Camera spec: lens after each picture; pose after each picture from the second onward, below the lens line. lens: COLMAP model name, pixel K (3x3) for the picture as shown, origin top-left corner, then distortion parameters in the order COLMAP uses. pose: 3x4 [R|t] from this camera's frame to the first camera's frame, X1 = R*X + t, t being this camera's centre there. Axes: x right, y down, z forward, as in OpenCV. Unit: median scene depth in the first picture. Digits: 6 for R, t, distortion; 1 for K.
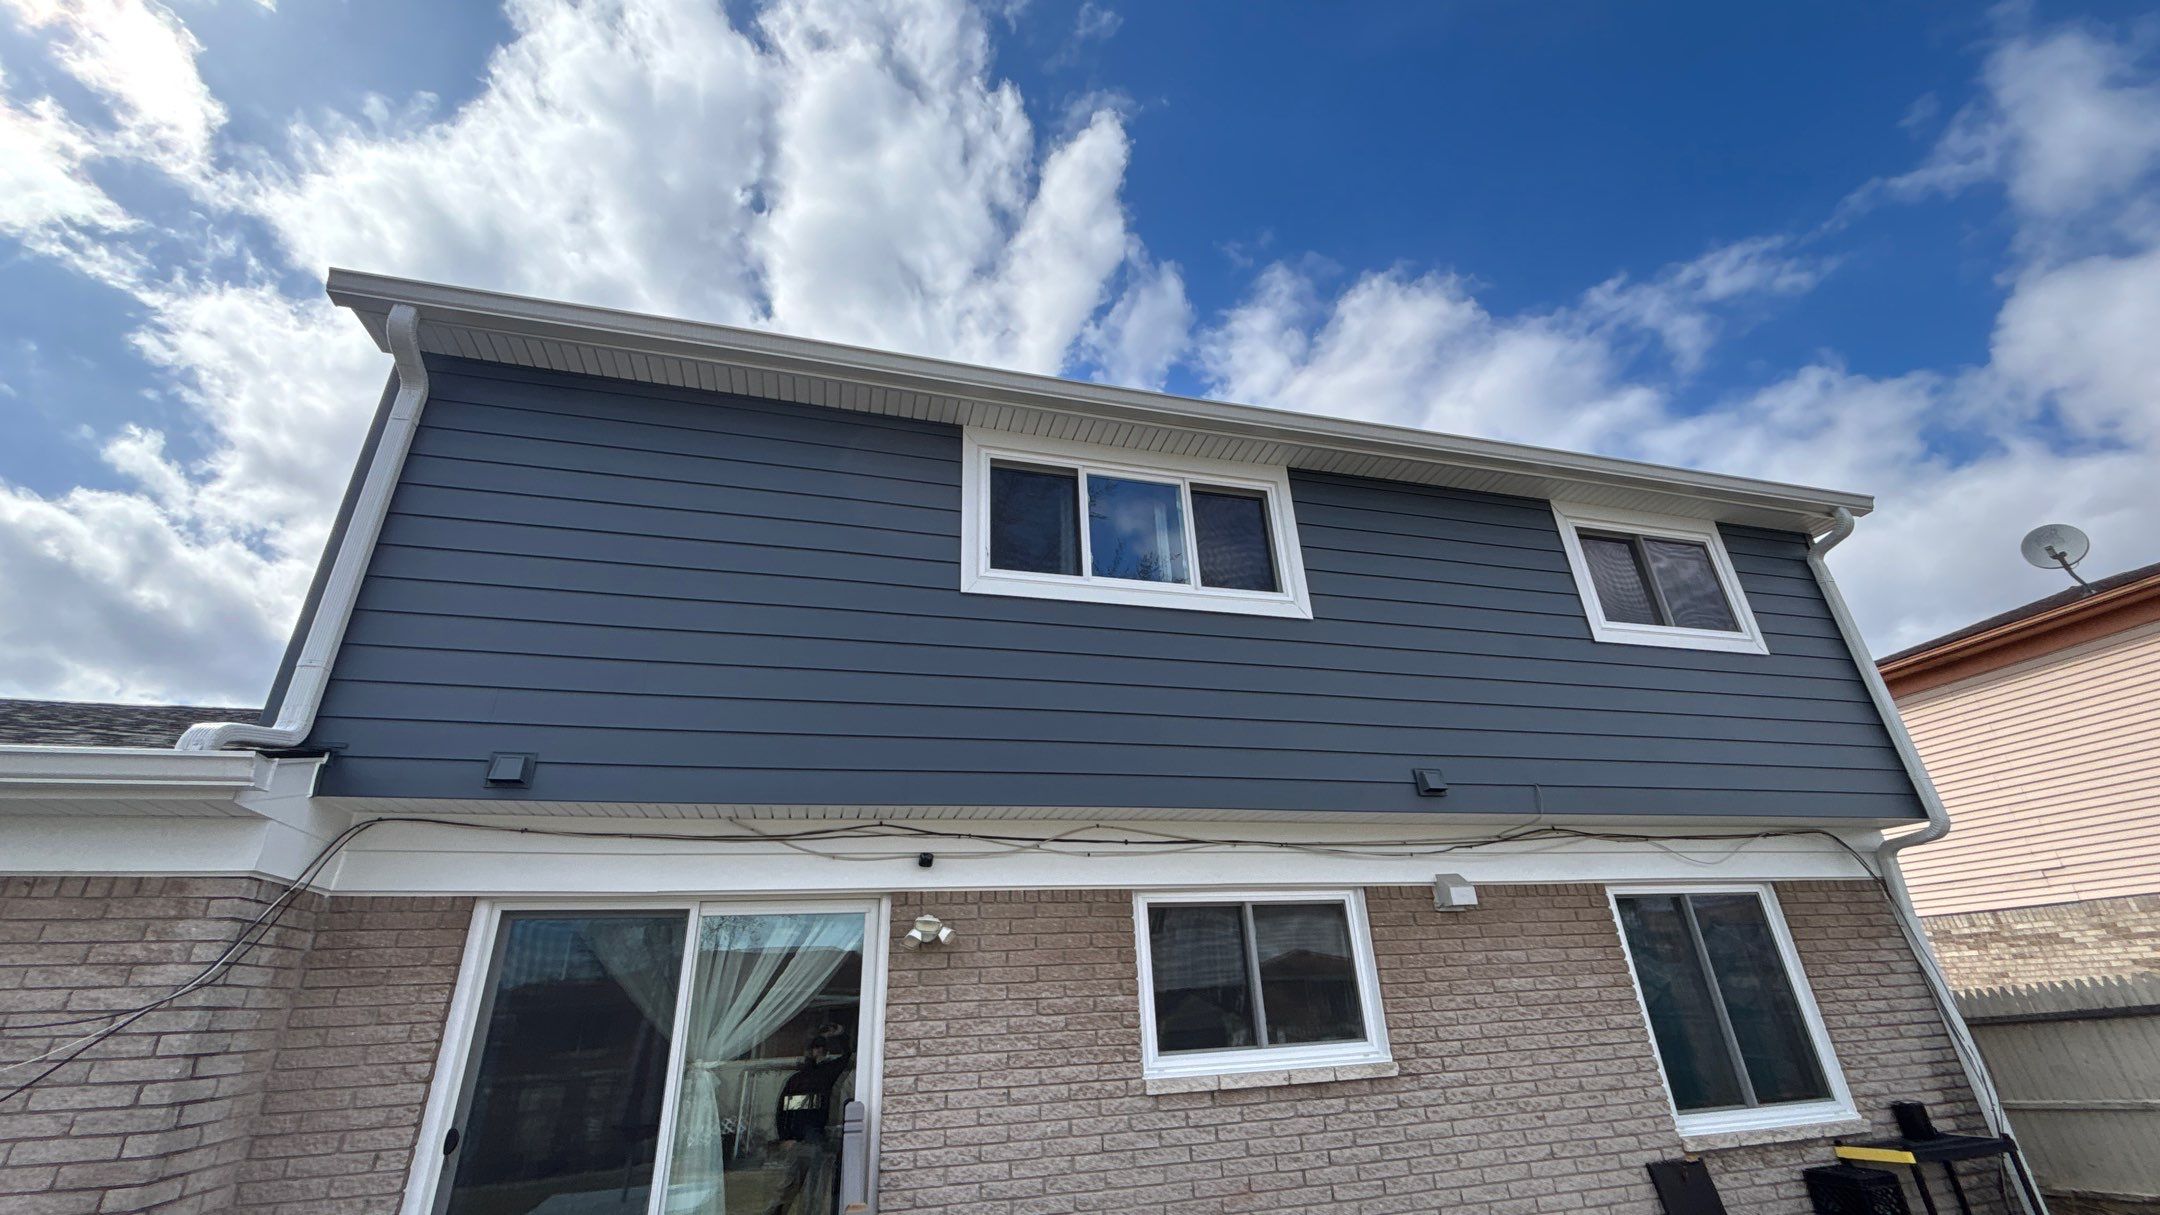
lens RADIAL K [[870.2, 0, 1071.3], [0, 870.2, 606.4], [0, 0, 1]] dist [-0.011441, 0.006996]
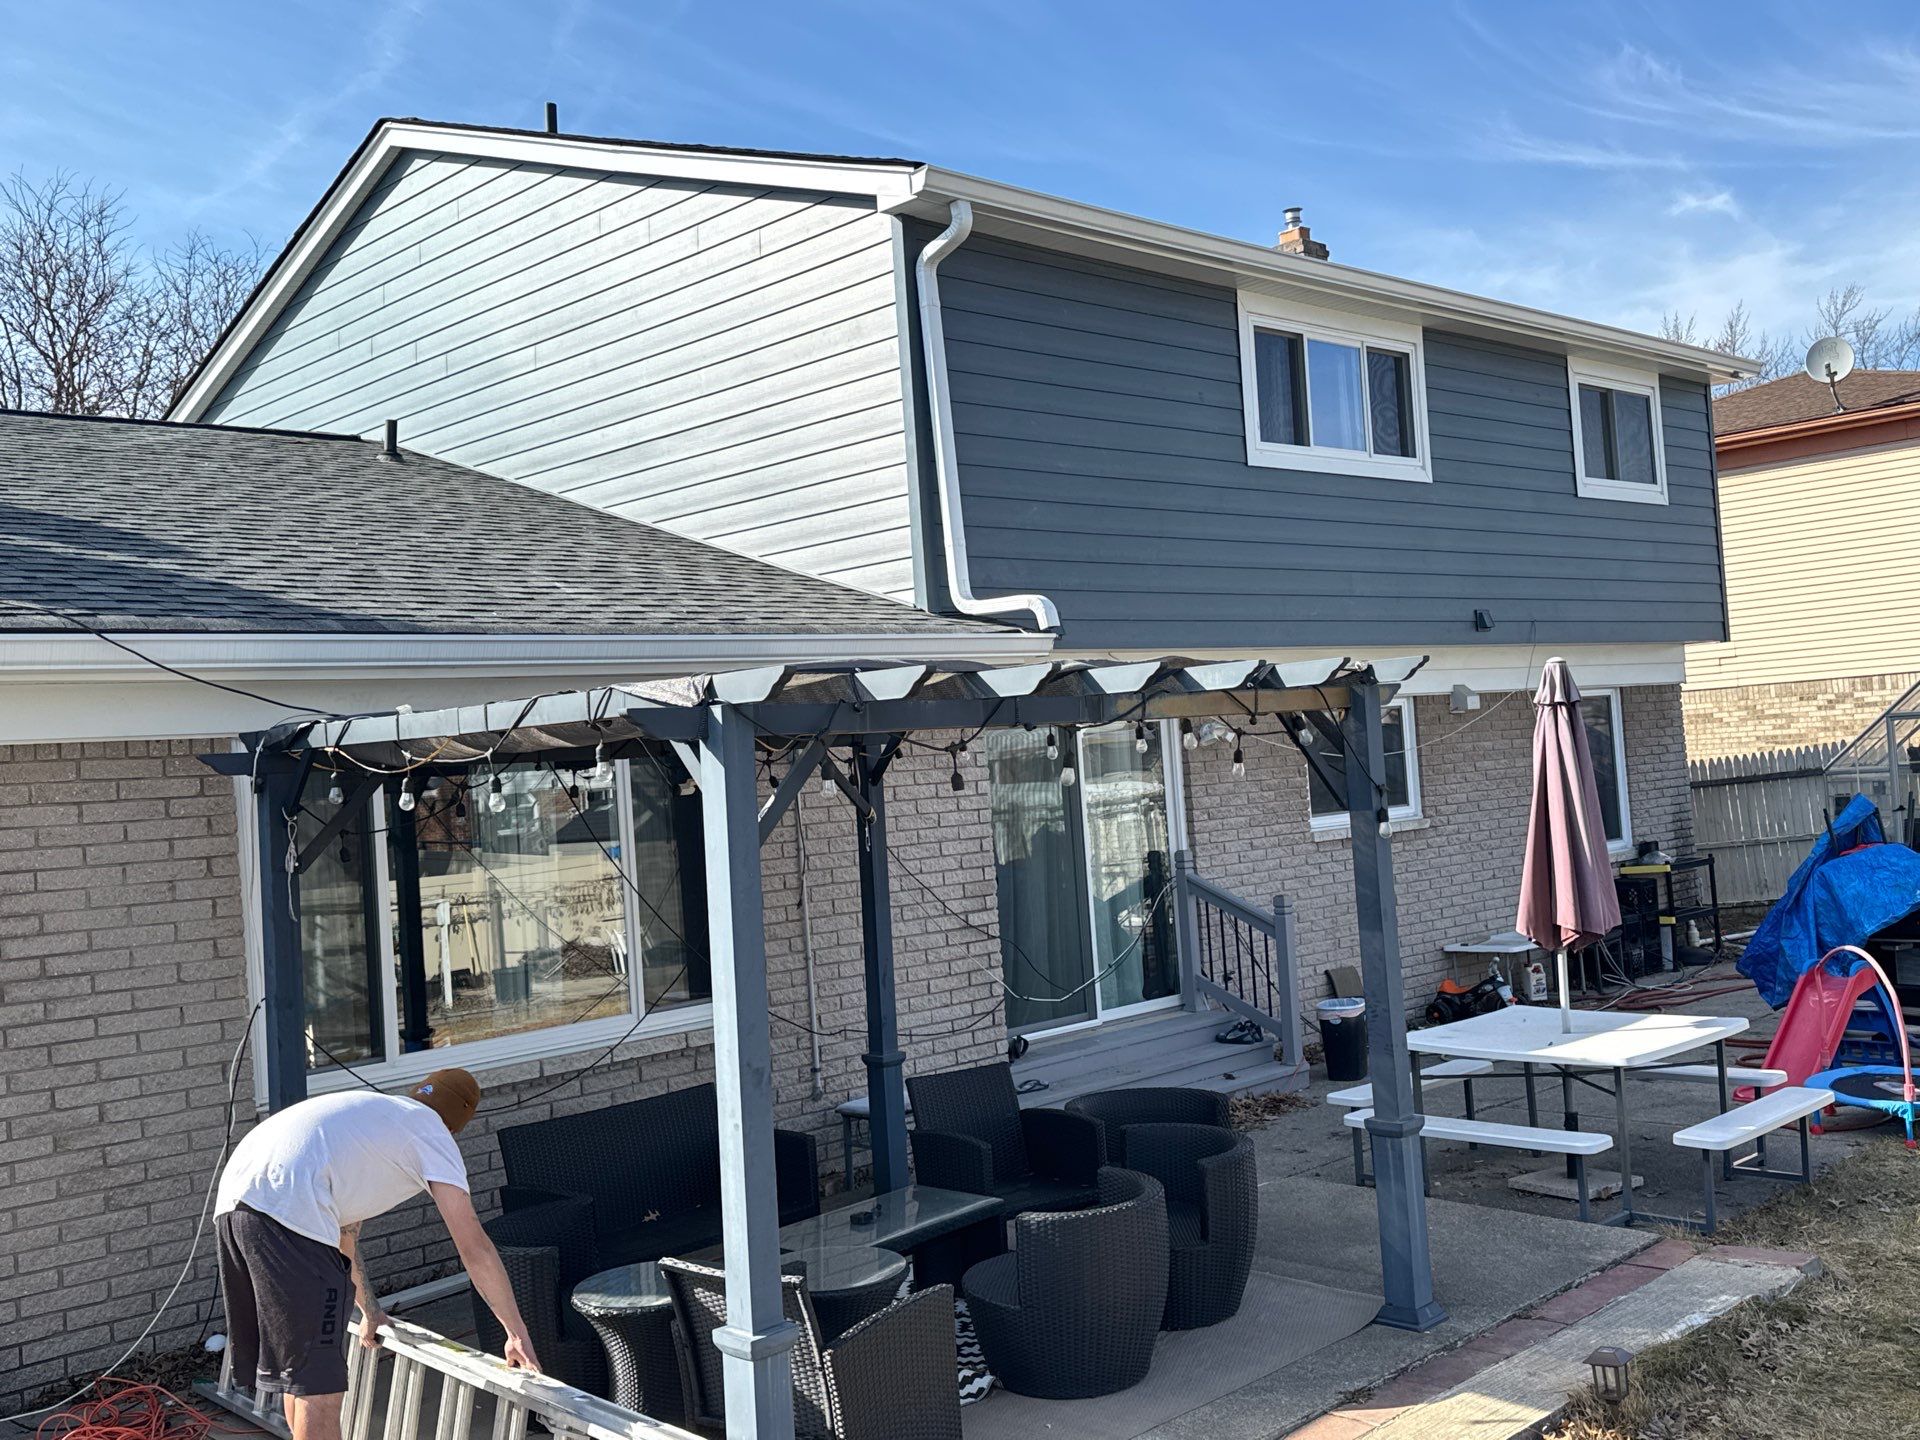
lens RADIAL K [[1850.0, 0, 960.0], [0, 1850.0, 720.0], [0, 0, 1]] dist [0.214158, -0.476867]
pose [[0.873092, -0.004066, 0.487539, -1.616934], [-0.179220, 0.927279, 0.328684, -0.433194], [-0.453421, -0.374348, 0.808871, -0.943110]]
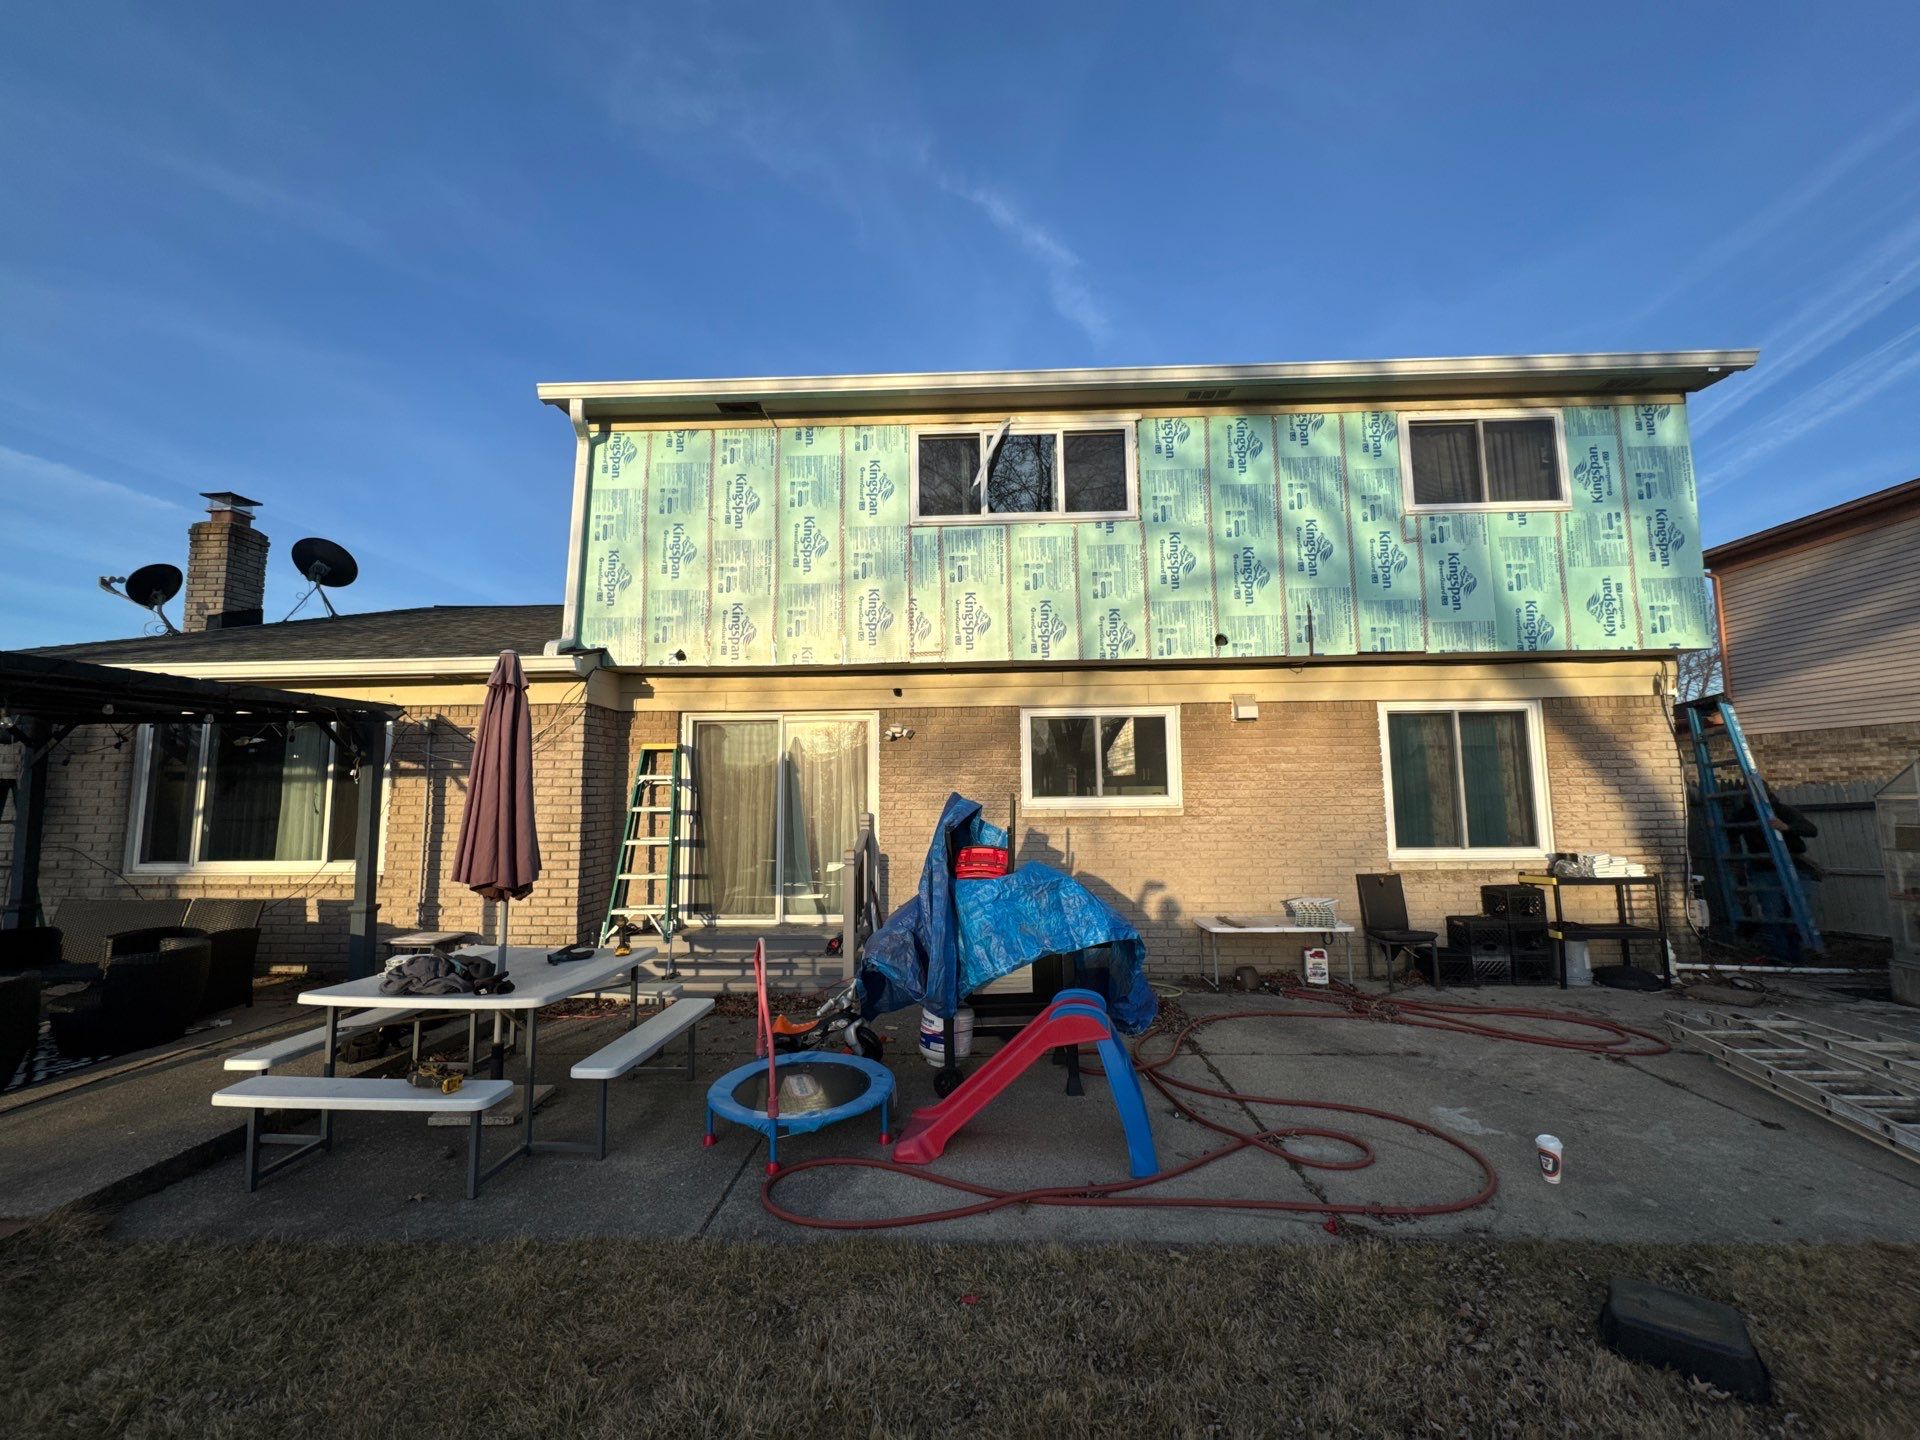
lens RADIAL K [[748.1, 0, 960.0], [0, 748.1, 720.0], [0, 0, 1]] dist [-0.003652, -0.000249]
pose [[0.952234, 0.003285, -0.305352, 0.381680], [0.100407, 0.940974, 0.323243, -0.124354], [0.288390, -0.338462, 0.895698, -0.314232]]
